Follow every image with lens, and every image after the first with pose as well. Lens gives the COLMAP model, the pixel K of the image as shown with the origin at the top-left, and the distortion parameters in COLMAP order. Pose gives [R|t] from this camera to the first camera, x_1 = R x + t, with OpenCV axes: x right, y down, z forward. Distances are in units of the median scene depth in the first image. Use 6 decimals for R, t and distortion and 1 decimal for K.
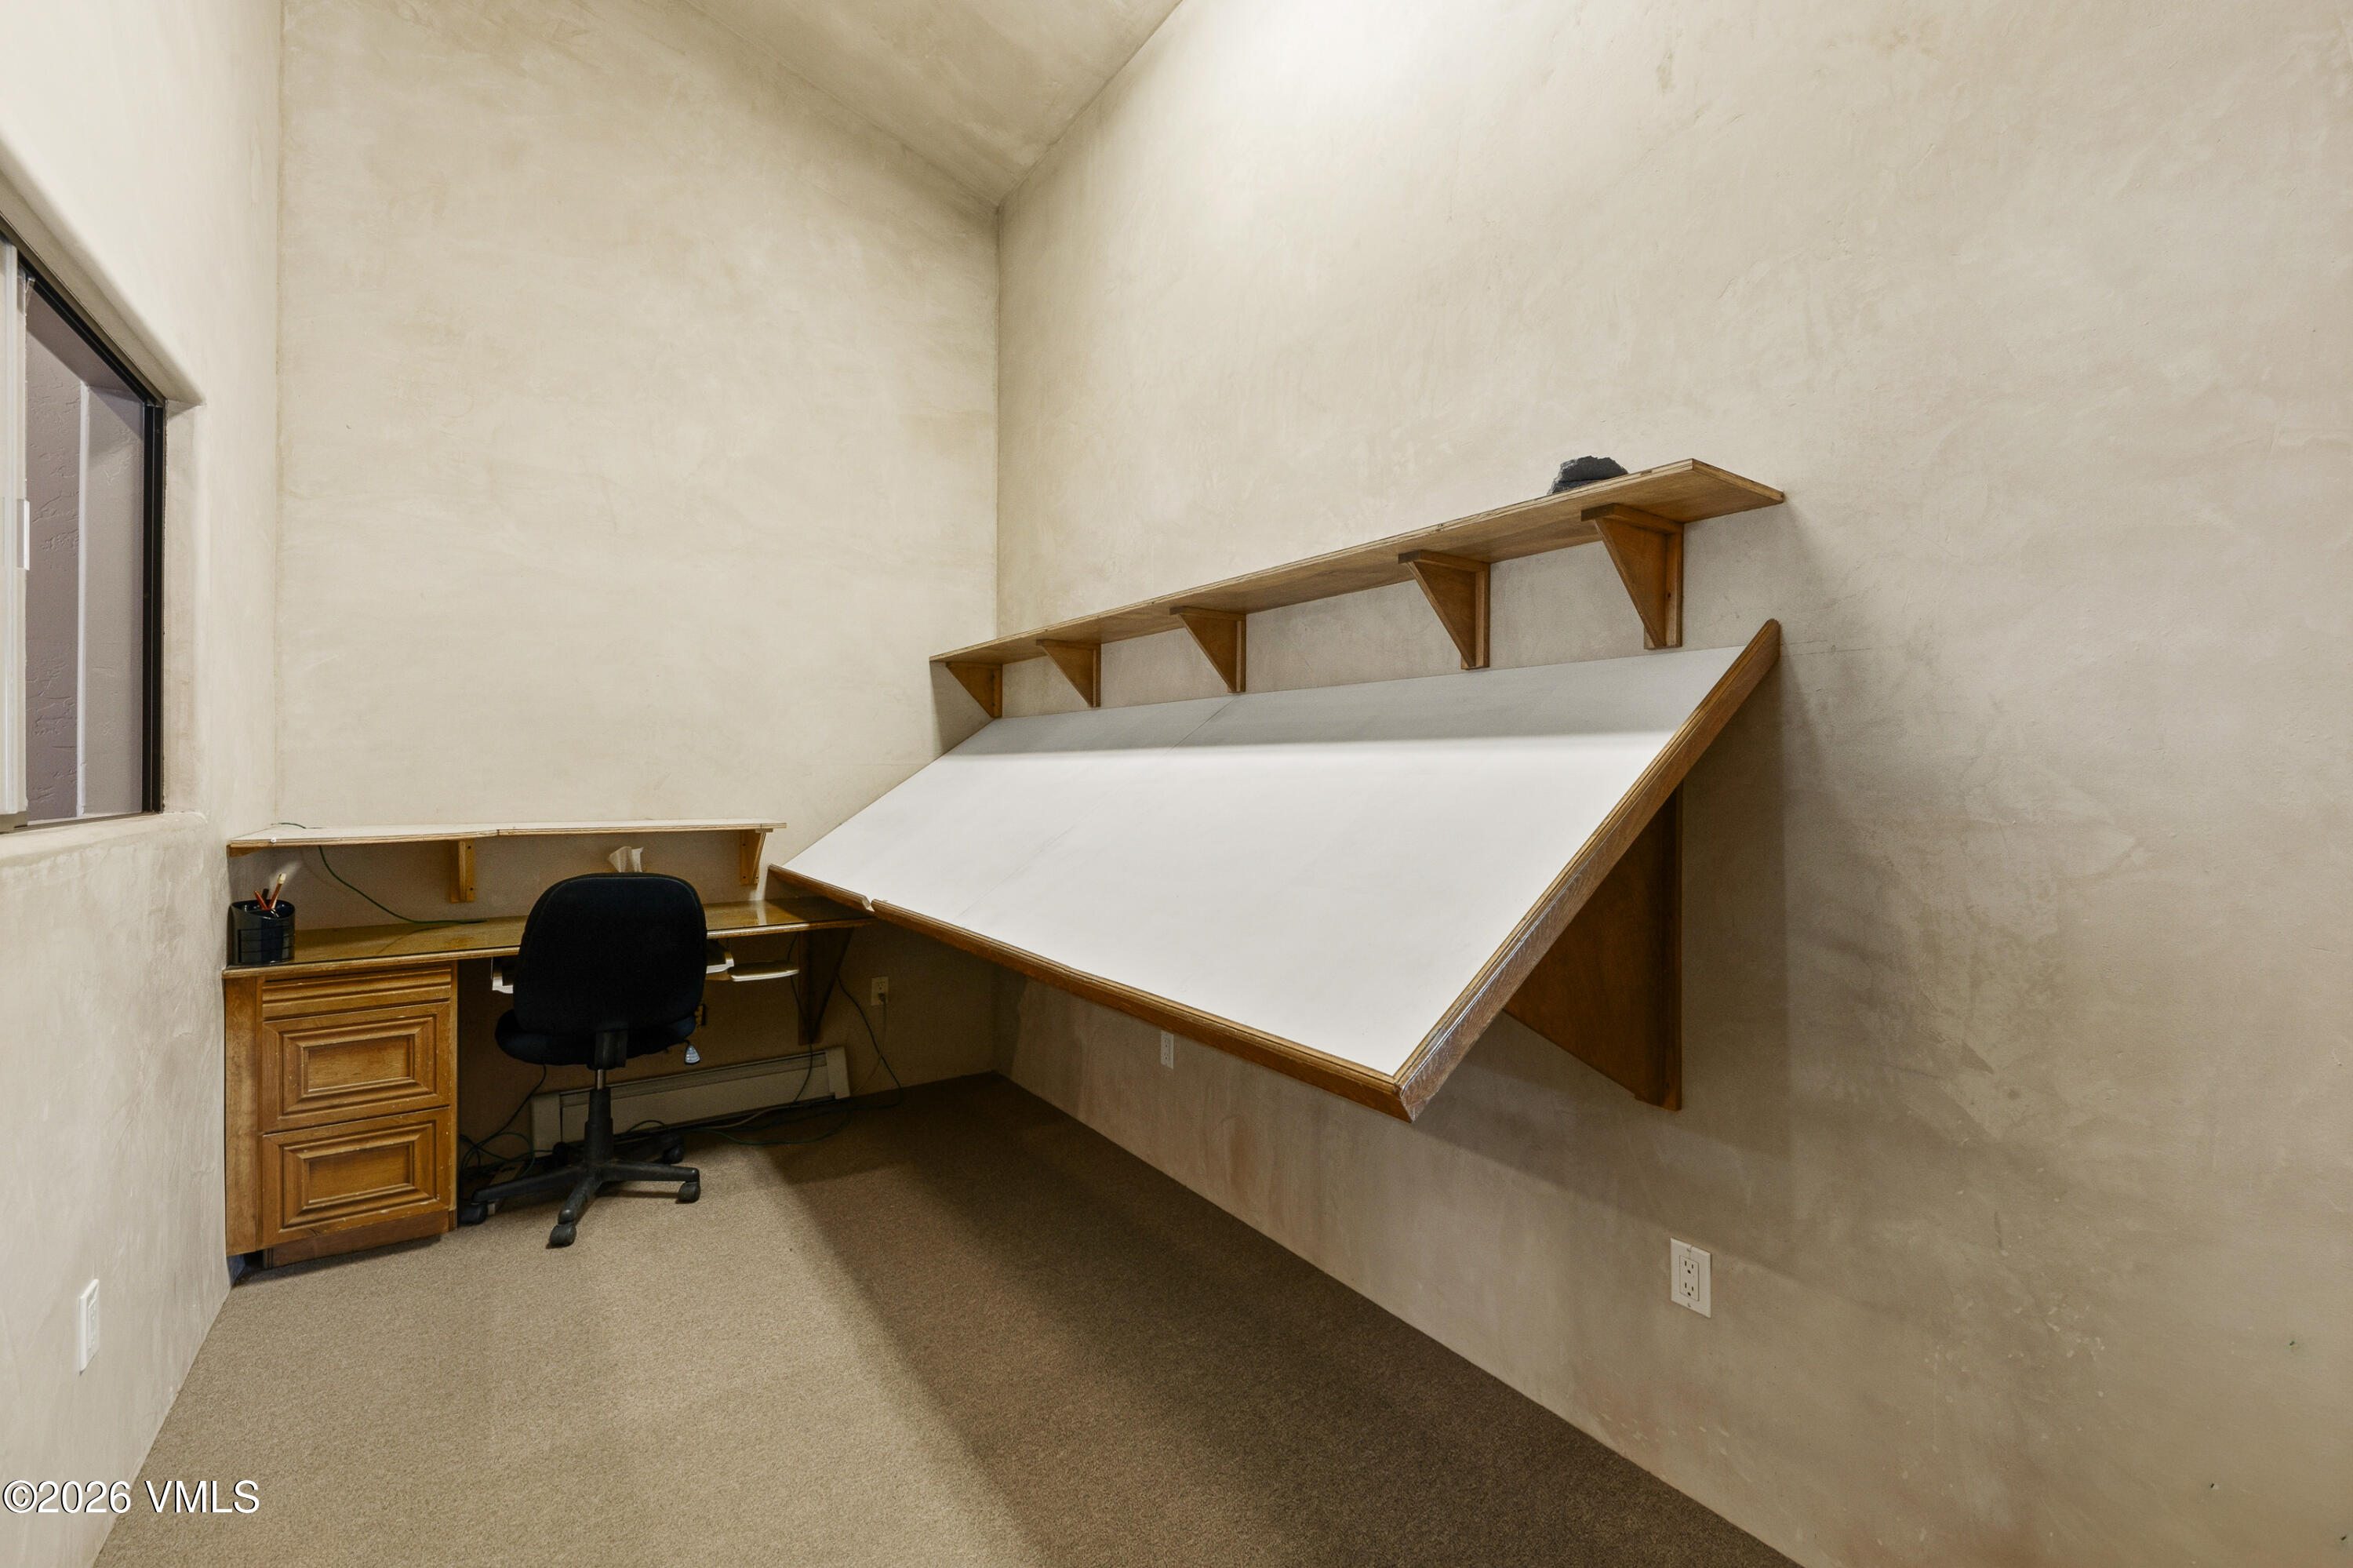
lens RADIAL K [[987.1, 0, 1181.6], [0, 987.1, 780.0], [0, 0, 1]] dist [-0.001706, -0.000328]
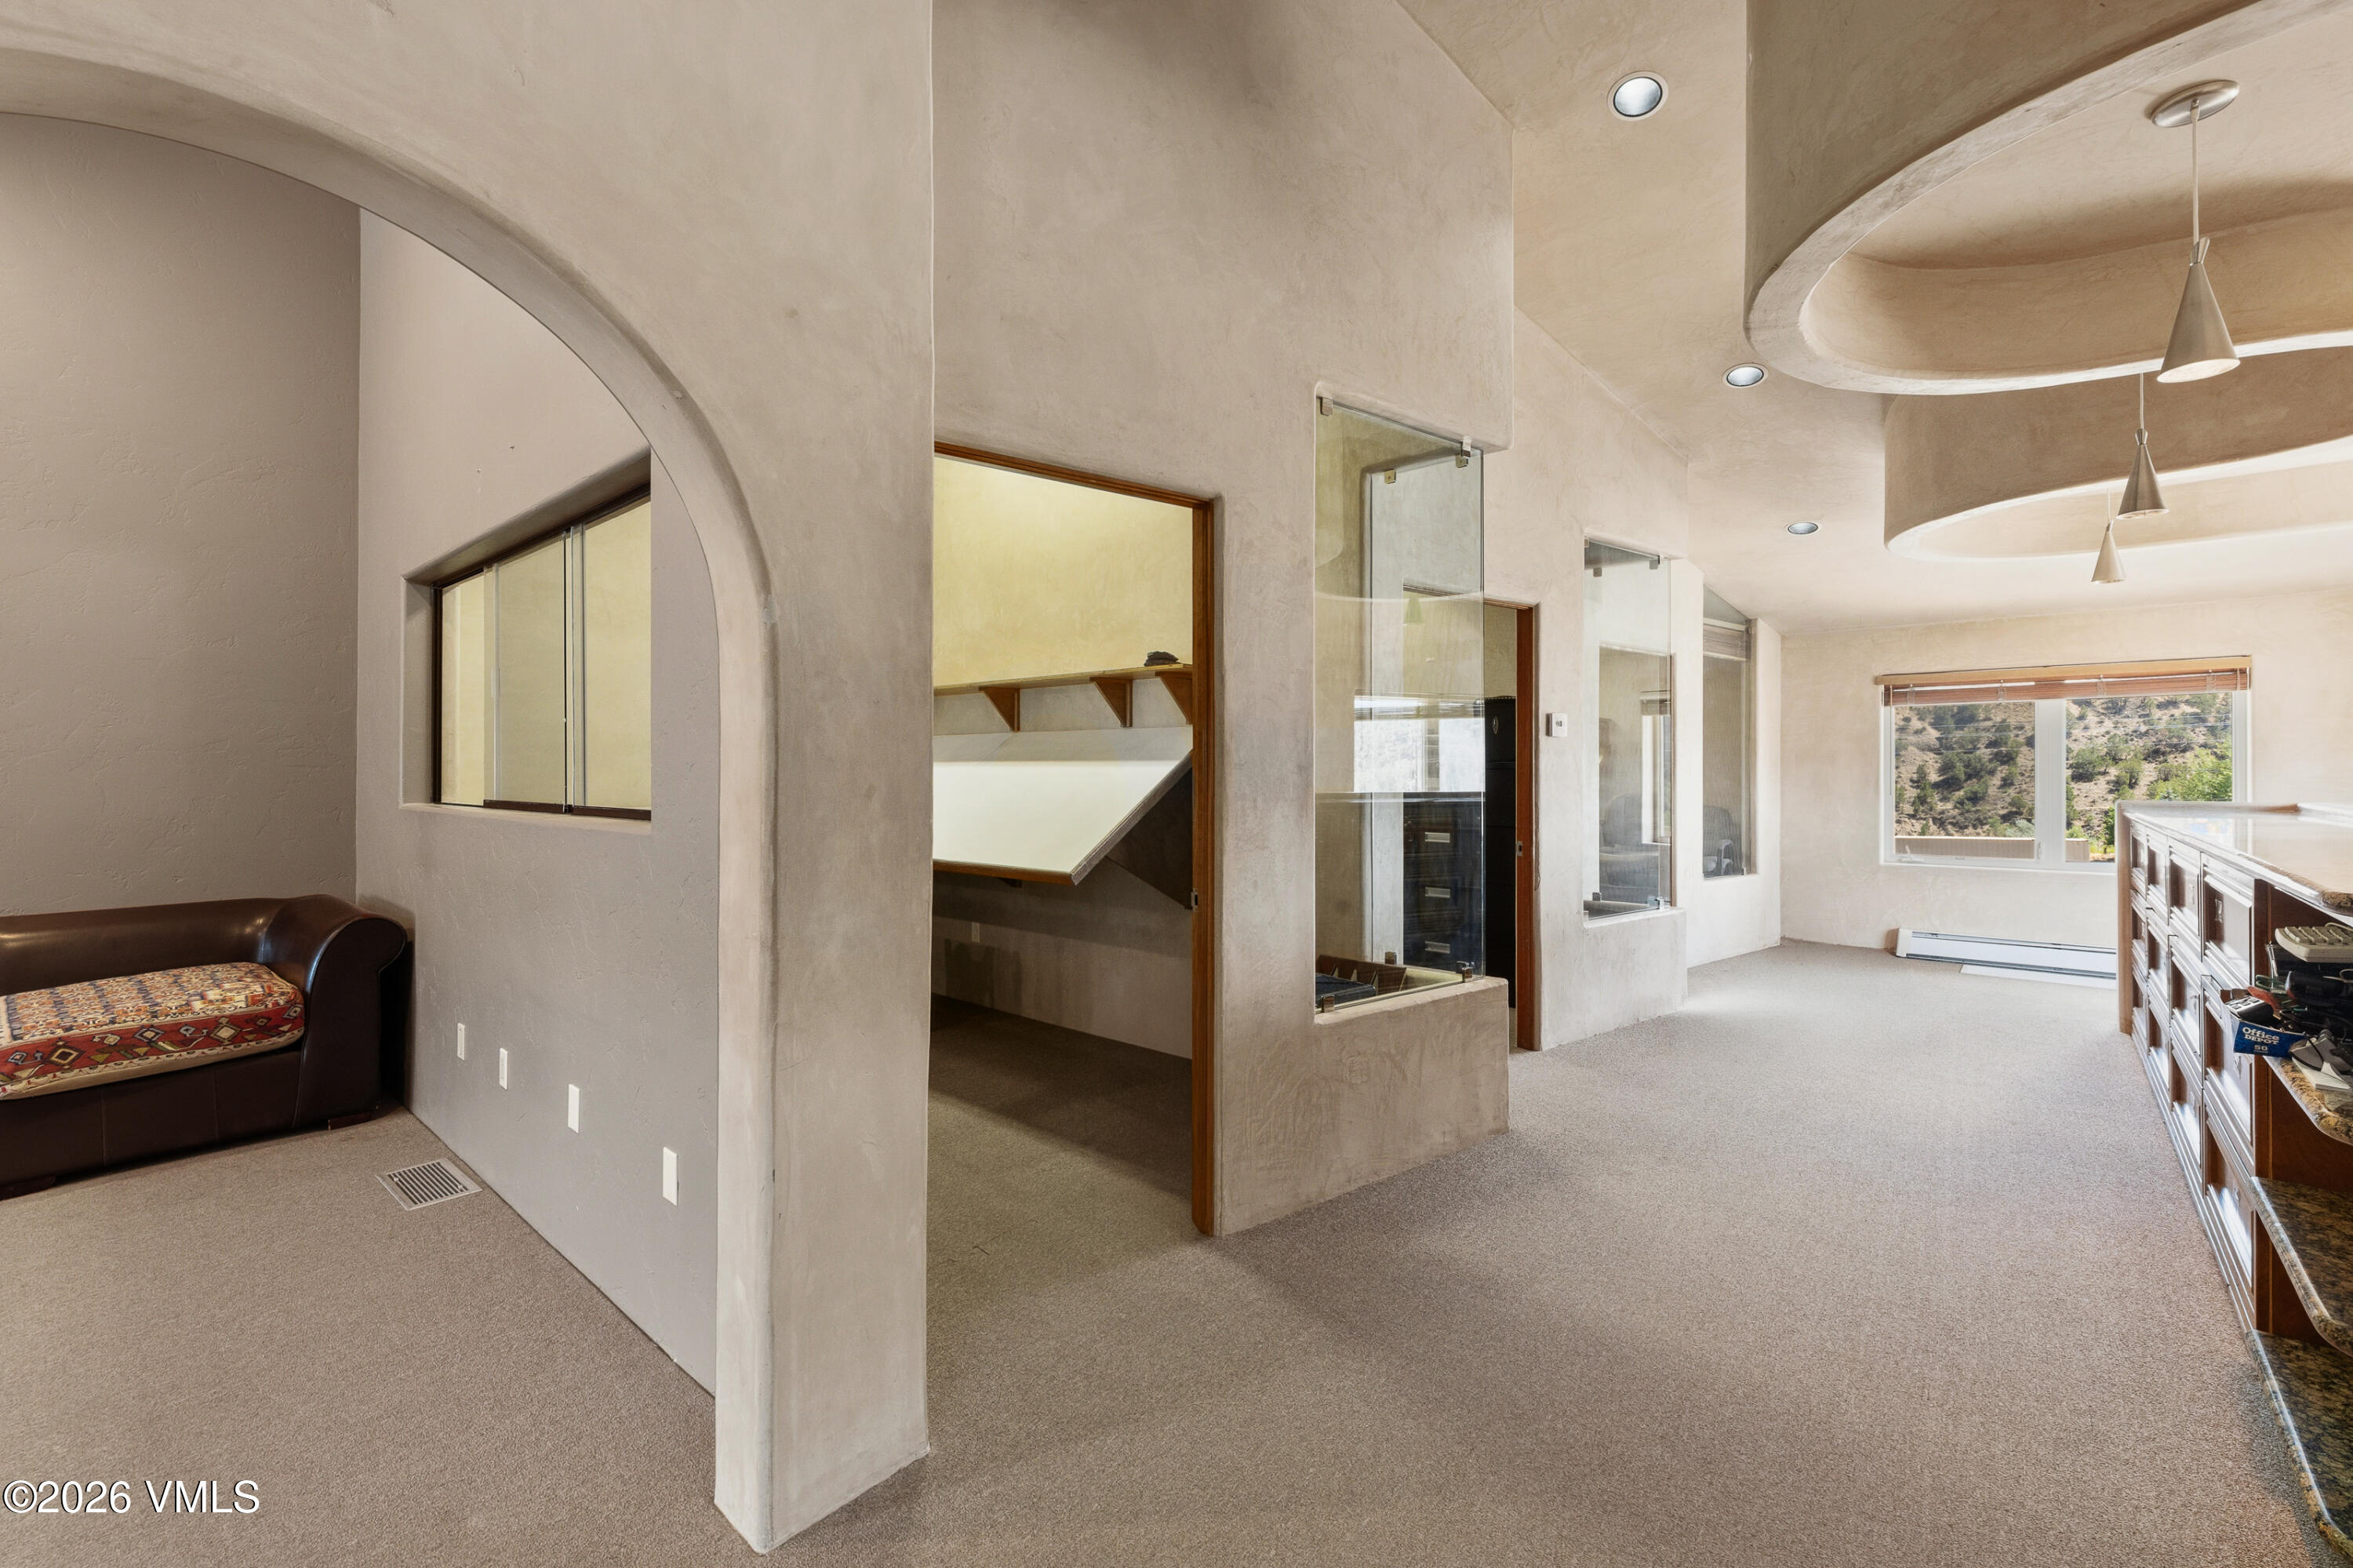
lens RADIAL K [[987.1, 0, 1171.4], [0, 987.1, 766.6], [0, 0, 1]] dist [-0.001706, -0.000328]
pose [[0.974120, -0.007959, 0.225890, -0.012767], [0.008621, 0.999961, -0.001946, -0.002631], [-0.225866, 0.003843, 0.974151, -0.145203]]
